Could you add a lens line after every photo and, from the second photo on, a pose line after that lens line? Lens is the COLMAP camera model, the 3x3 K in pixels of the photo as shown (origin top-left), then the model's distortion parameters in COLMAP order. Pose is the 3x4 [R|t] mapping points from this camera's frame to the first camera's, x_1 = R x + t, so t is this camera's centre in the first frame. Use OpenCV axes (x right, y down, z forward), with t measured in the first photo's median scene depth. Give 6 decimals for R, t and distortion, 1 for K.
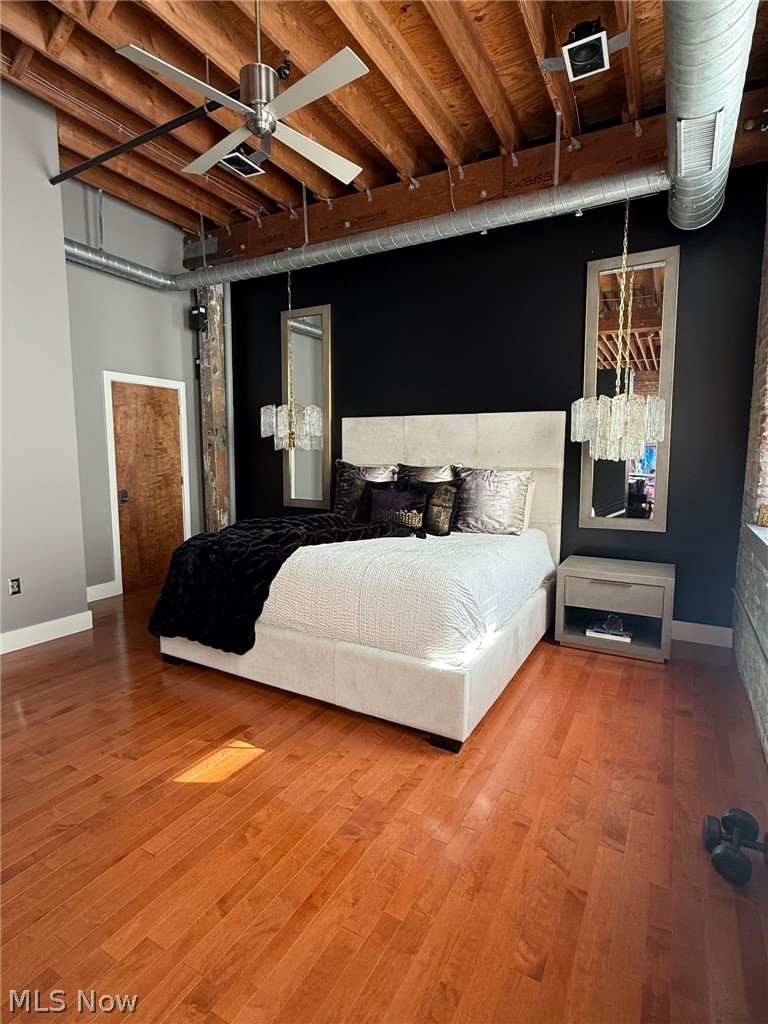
lens RADIAL K [[521.3, 0, 384.0], [0, 521.3, 512.0], [0, 0, 1]] dist [0.017091, 0.000405]
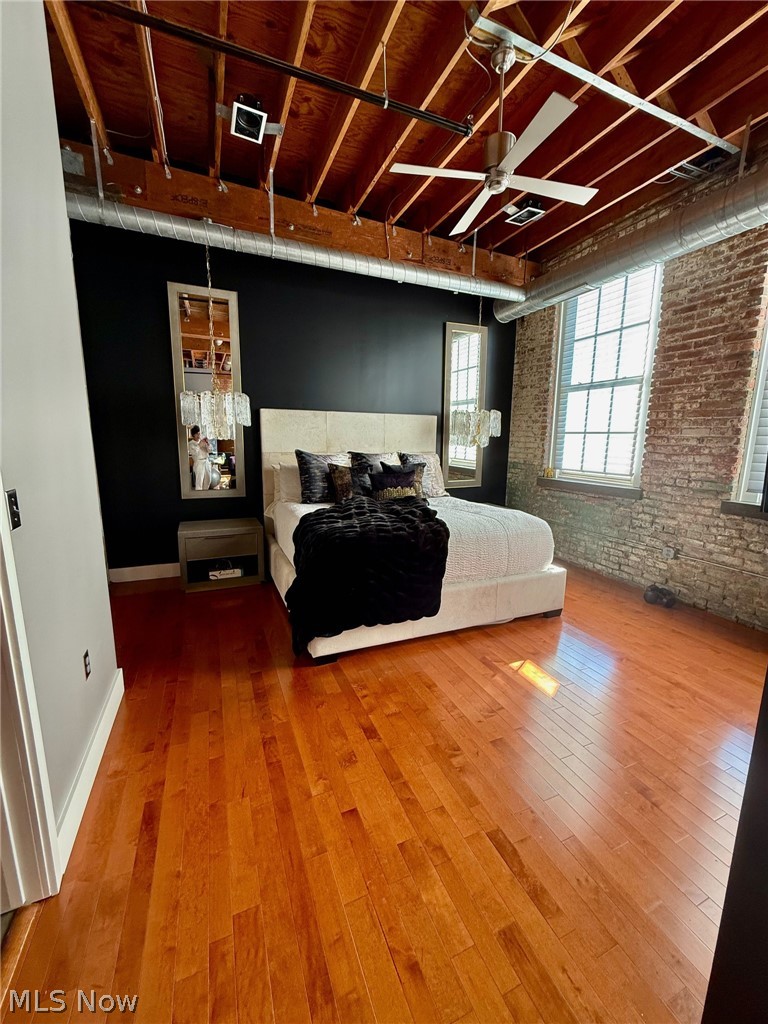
lens RADIAL K [[405.2, 0, 384.0], [0, 405.2, 512.0], [0, 0, 1]] dist [-0.003756, 0.000147]
pose [[0.600681, -0.137030, 0.787658, -0.745500], [0.080845, 0.990563, 0.110676, -0.054086], [-0.795391, -0.002803, 0.606090, 0.378691]]
